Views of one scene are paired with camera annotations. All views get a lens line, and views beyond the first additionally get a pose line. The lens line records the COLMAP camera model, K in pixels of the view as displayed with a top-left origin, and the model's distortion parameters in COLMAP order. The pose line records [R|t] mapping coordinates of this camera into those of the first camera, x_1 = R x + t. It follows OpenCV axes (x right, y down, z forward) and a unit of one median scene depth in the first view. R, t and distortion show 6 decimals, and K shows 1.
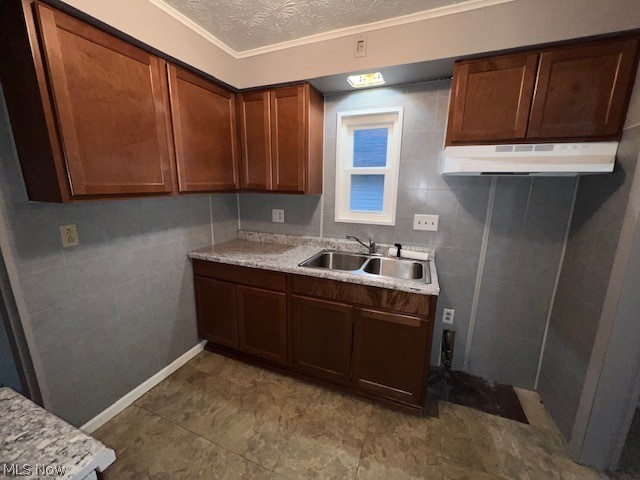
lens RADIAL K [[256.3, 0, 317.2], [0, 256.3, 241.1], [0, 0, 1]] dist [0.000427, 0.000684]
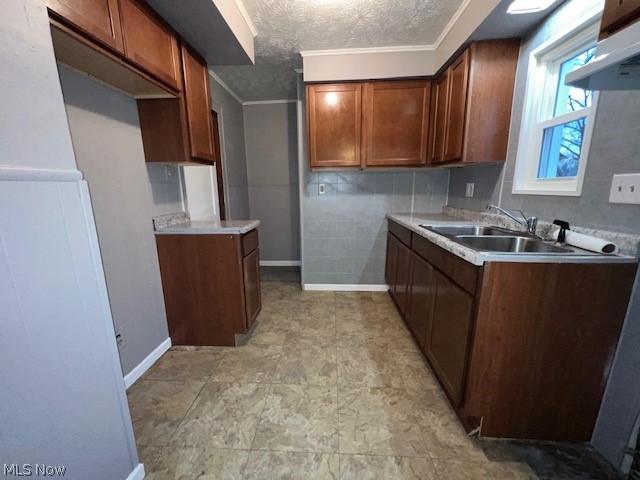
lens RADIAL K [[256.3, 0, 317.2], [0, 256.3, 241.1], [0, 0, 1]] dist [0.000427, 0.000684]
pose [[0.327917, 0.182390, -0.926933, 0.723414], [-0.197636, 0.972719, 0.121482, 0.102903], [0.923802, 0.143360, 0.355018, 0.198388]]
